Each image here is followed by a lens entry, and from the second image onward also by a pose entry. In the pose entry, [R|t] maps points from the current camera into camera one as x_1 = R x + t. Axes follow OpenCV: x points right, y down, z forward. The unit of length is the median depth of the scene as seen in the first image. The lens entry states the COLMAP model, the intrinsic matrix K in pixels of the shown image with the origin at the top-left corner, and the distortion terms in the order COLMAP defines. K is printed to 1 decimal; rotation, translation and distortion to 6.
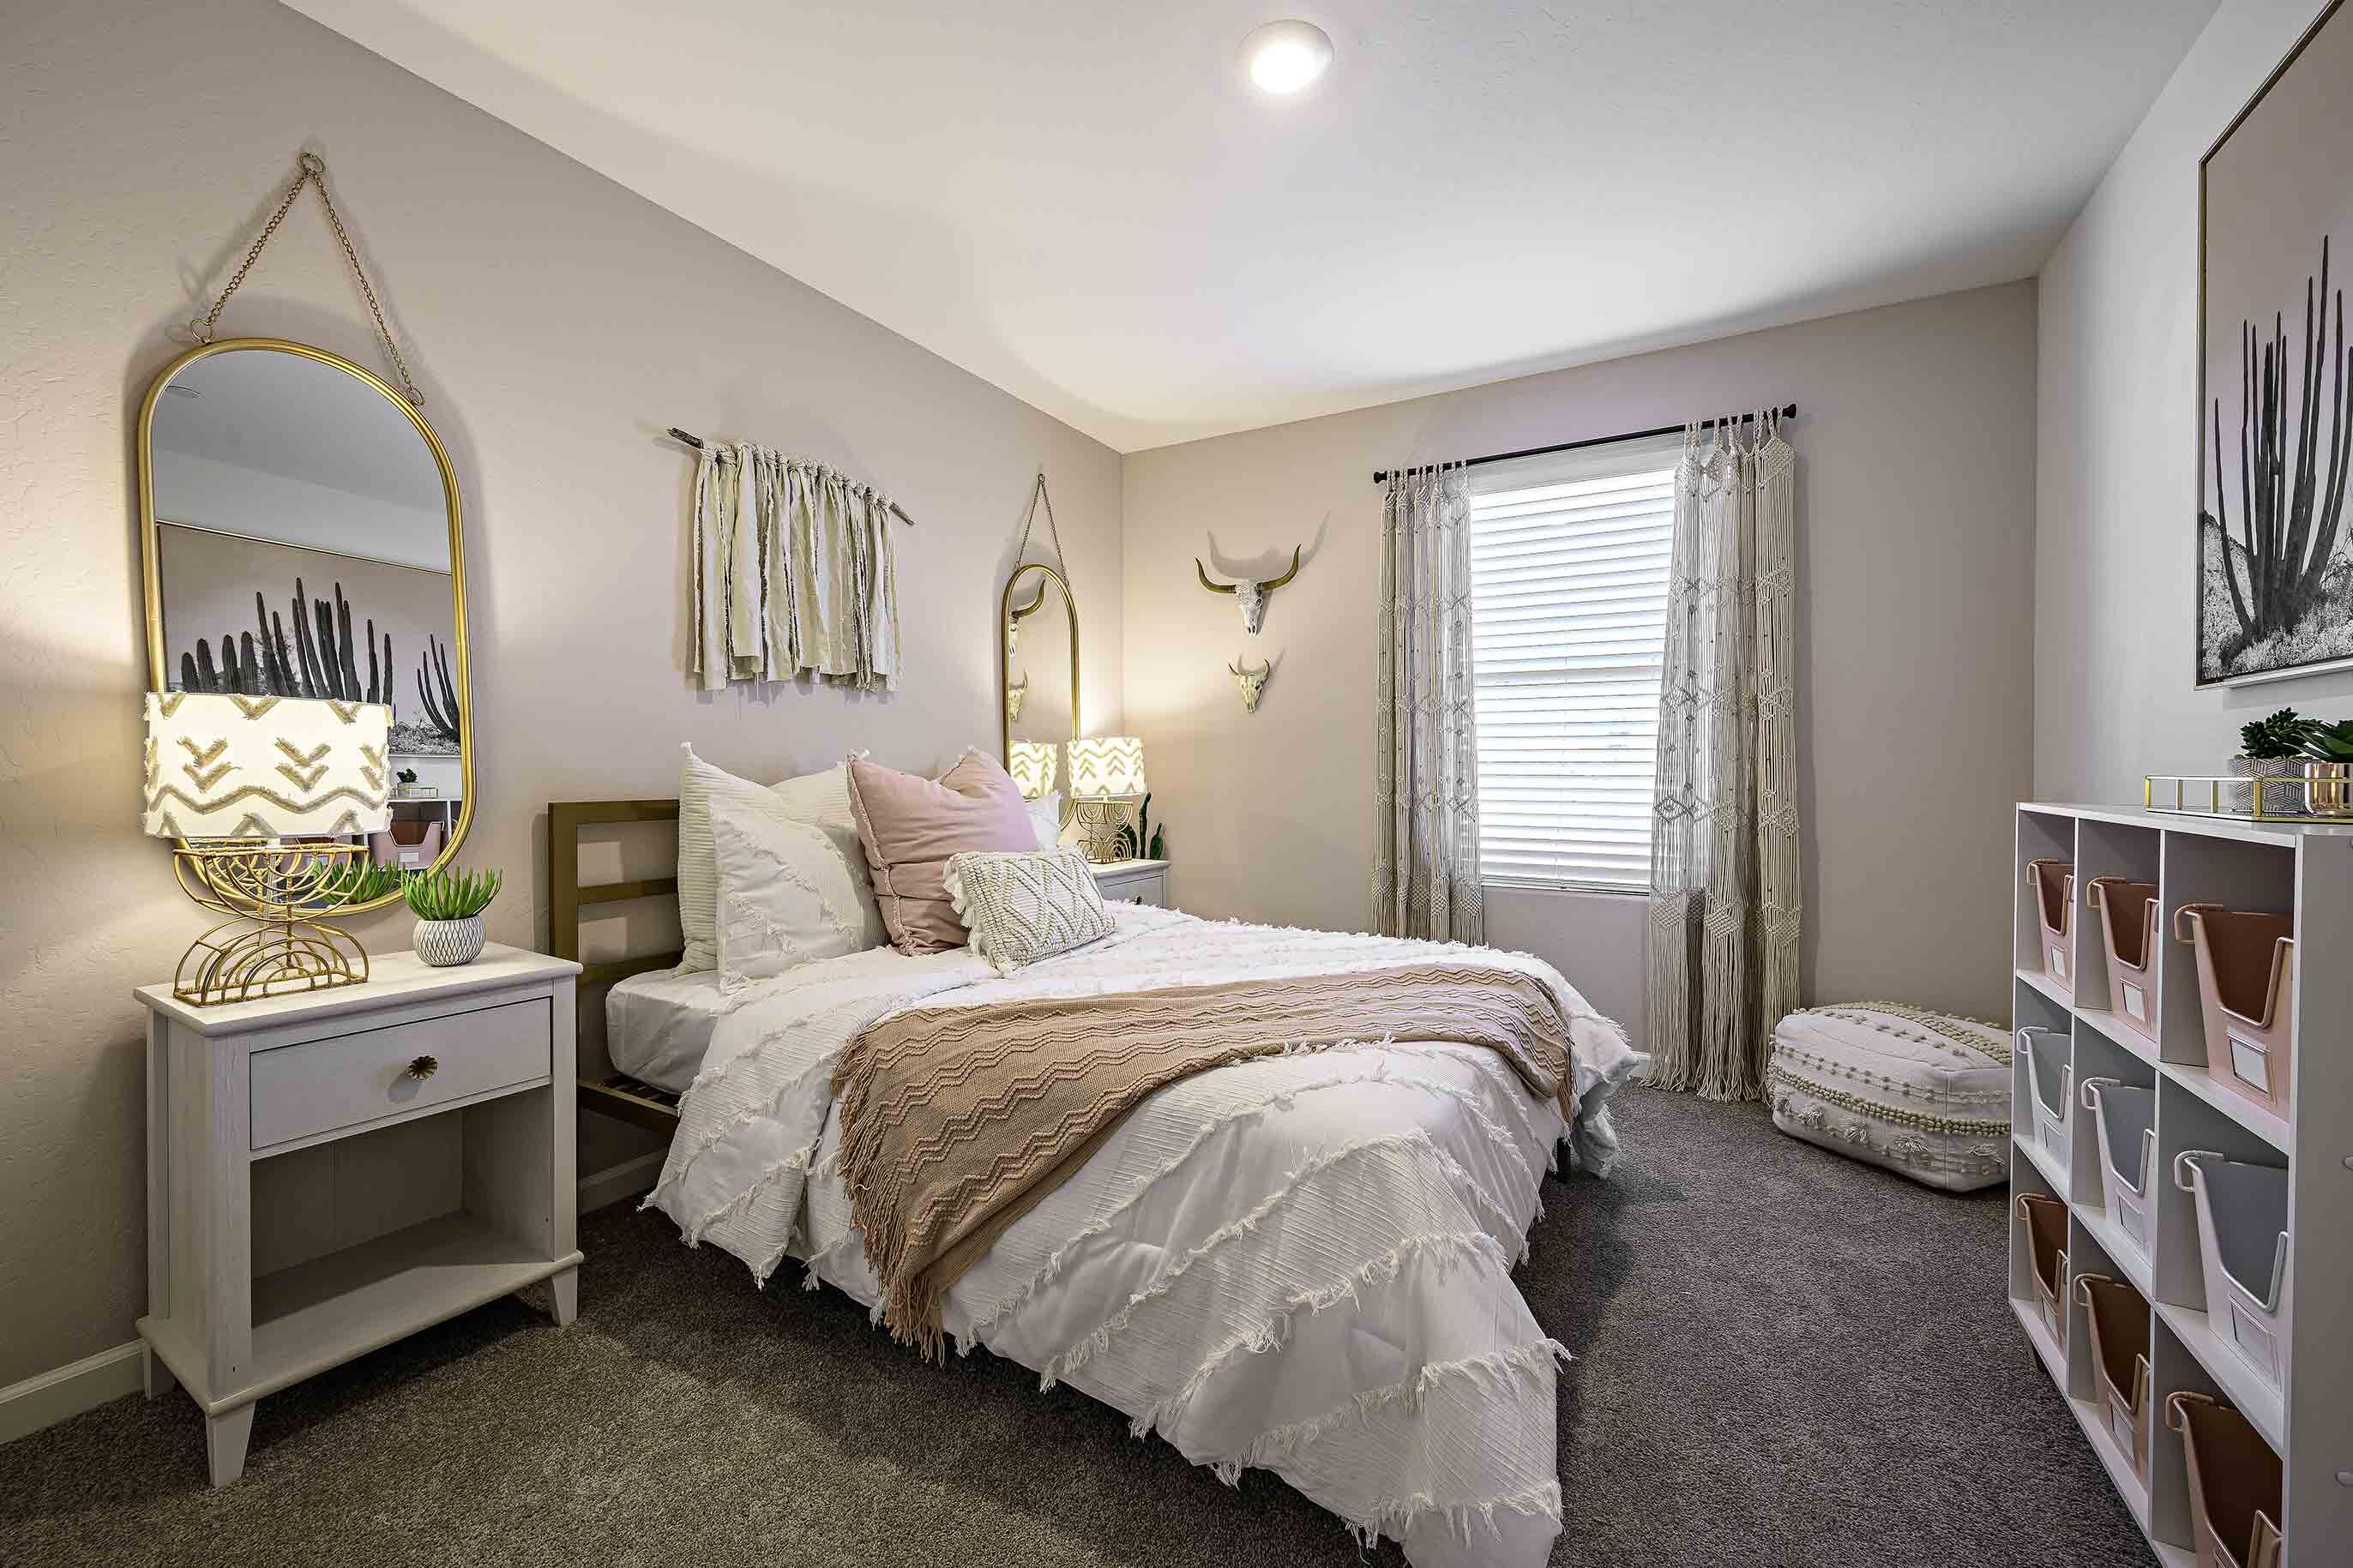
lens RADIAL K [[918.6, 0, 1176.4], [0, 918.6, 781.9], [0, 0, 1]] dist [-0.006449, 0.000767]
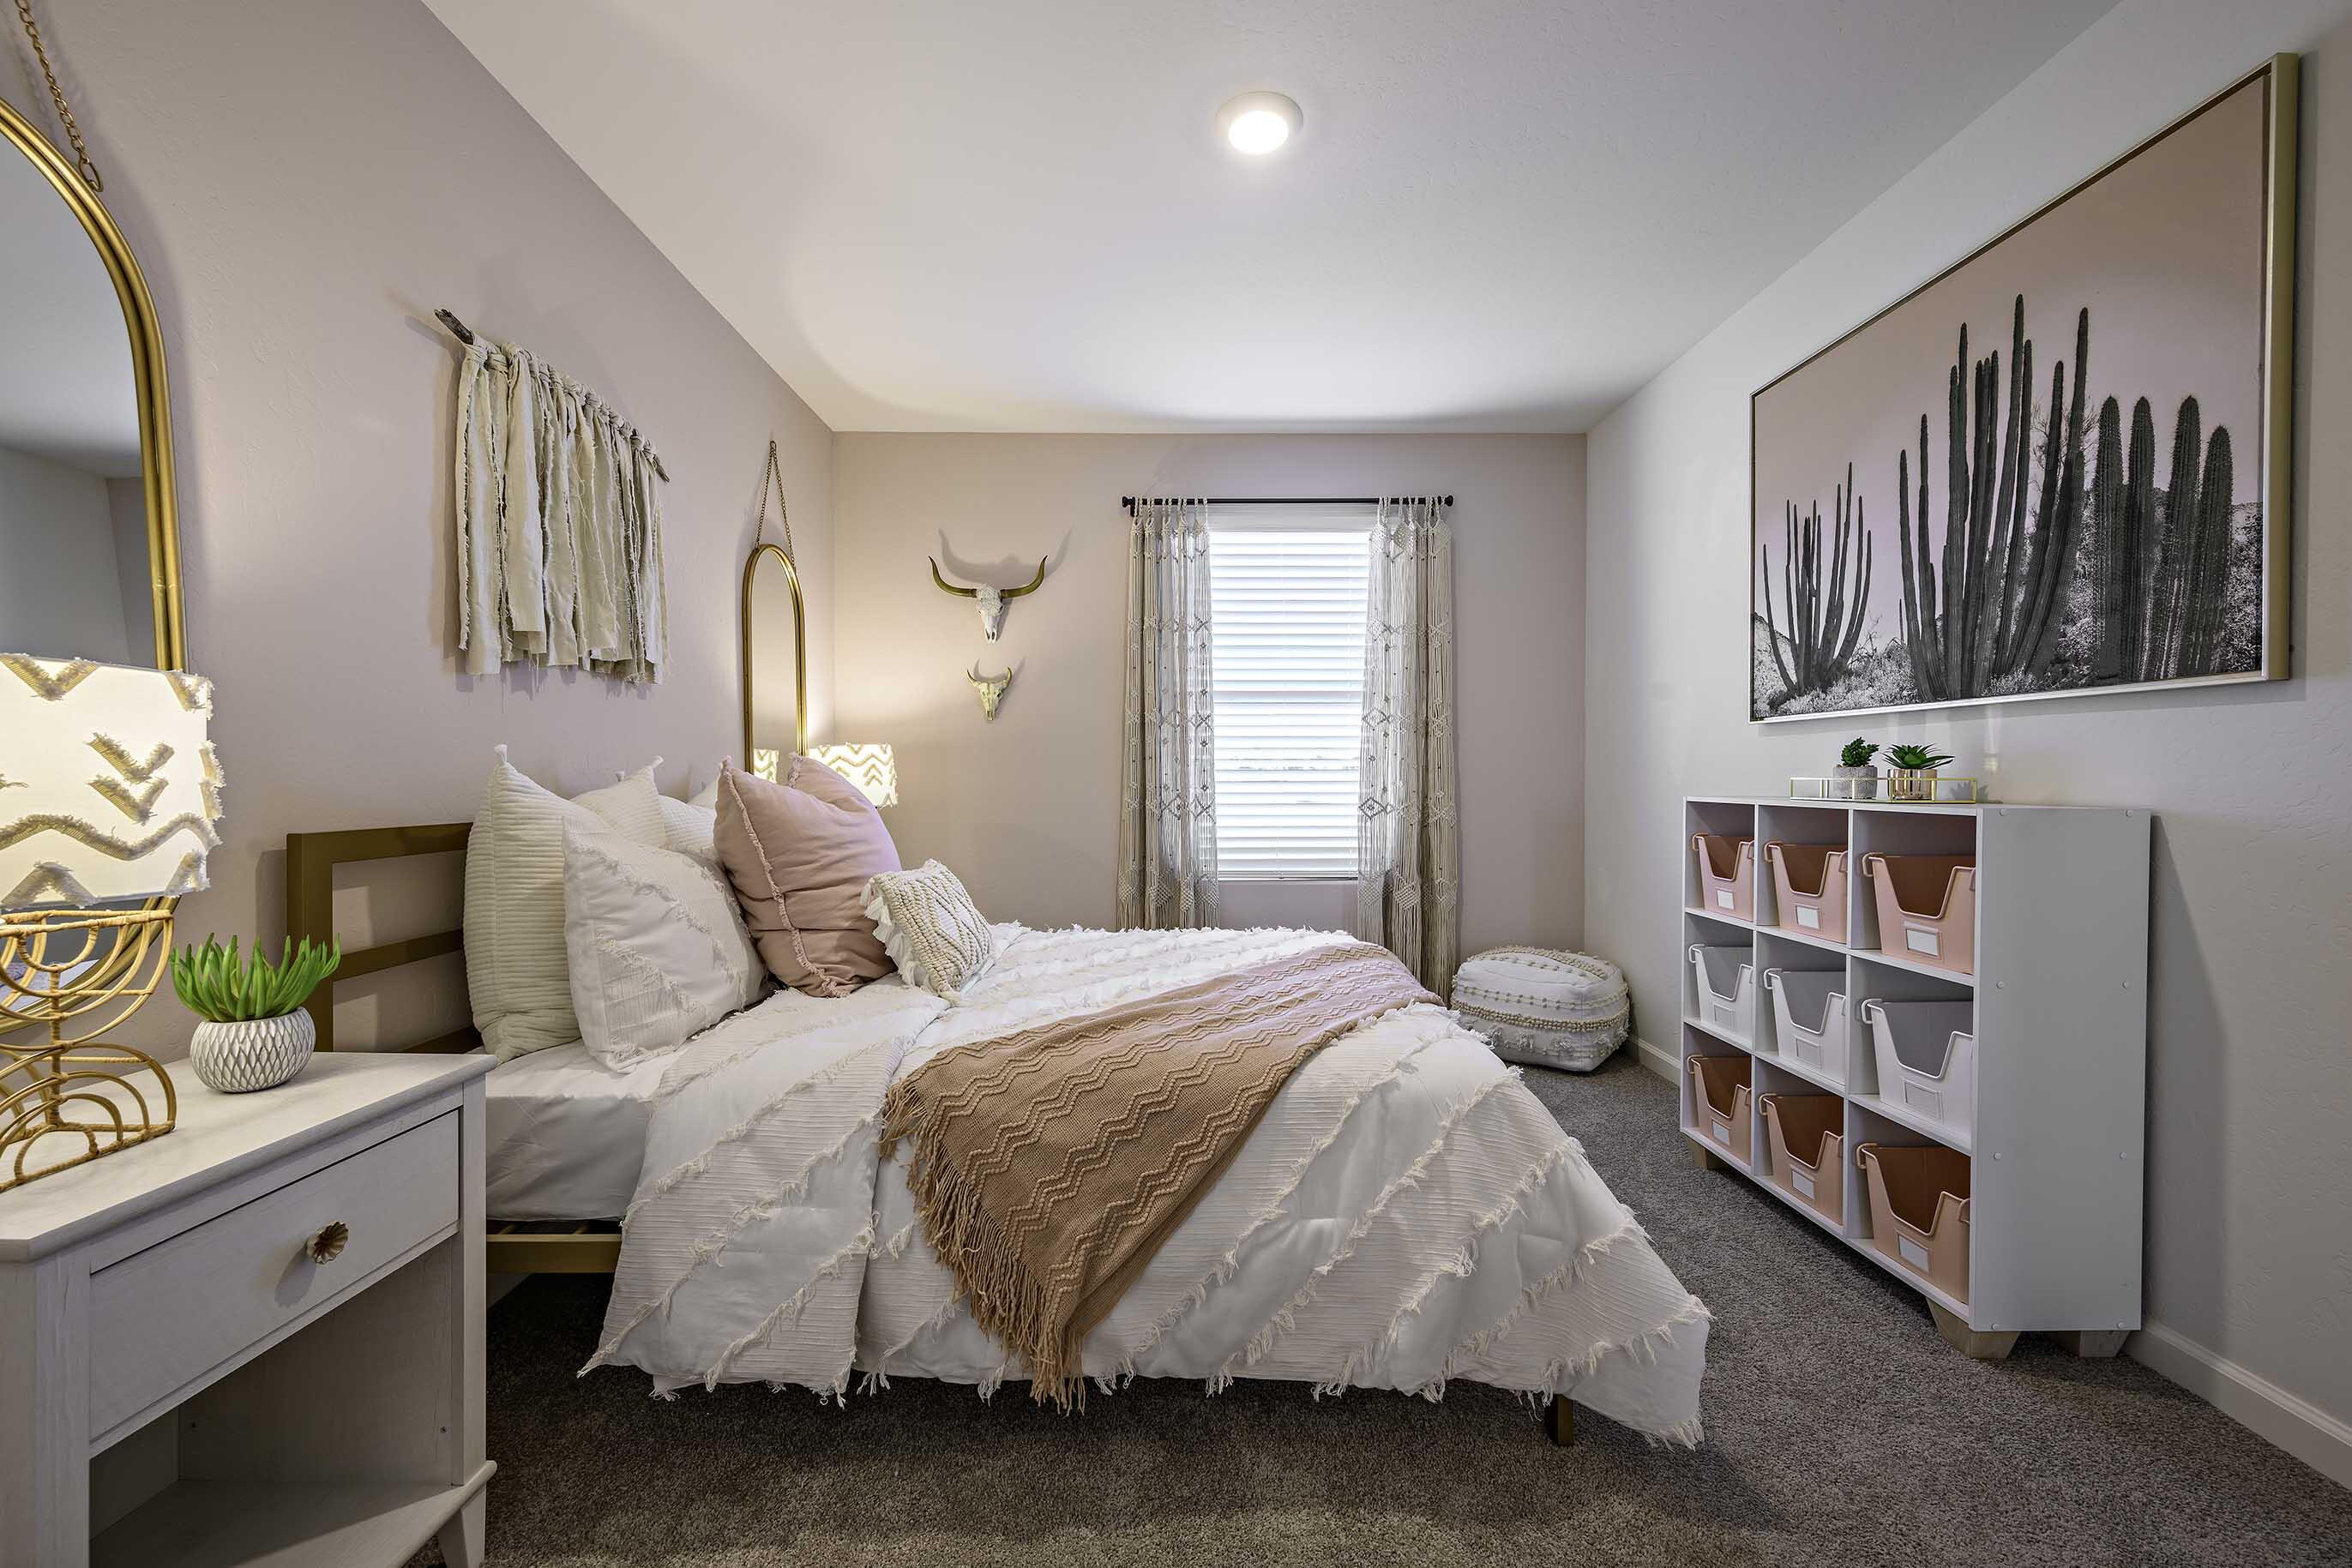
lens RADIAL K [[918.3, 0, 1173.5], [0, 918.3, 787.7], [0, 0, 1]] dist [-0.006449, 0.000767]
pose [[0.864085, -0.011544, 0.503213, -0.447137], [0.012991, 0.999915, 0.000632, -0.002595], [-0.503178, 0.005991, 0.864162, 0.096096]]
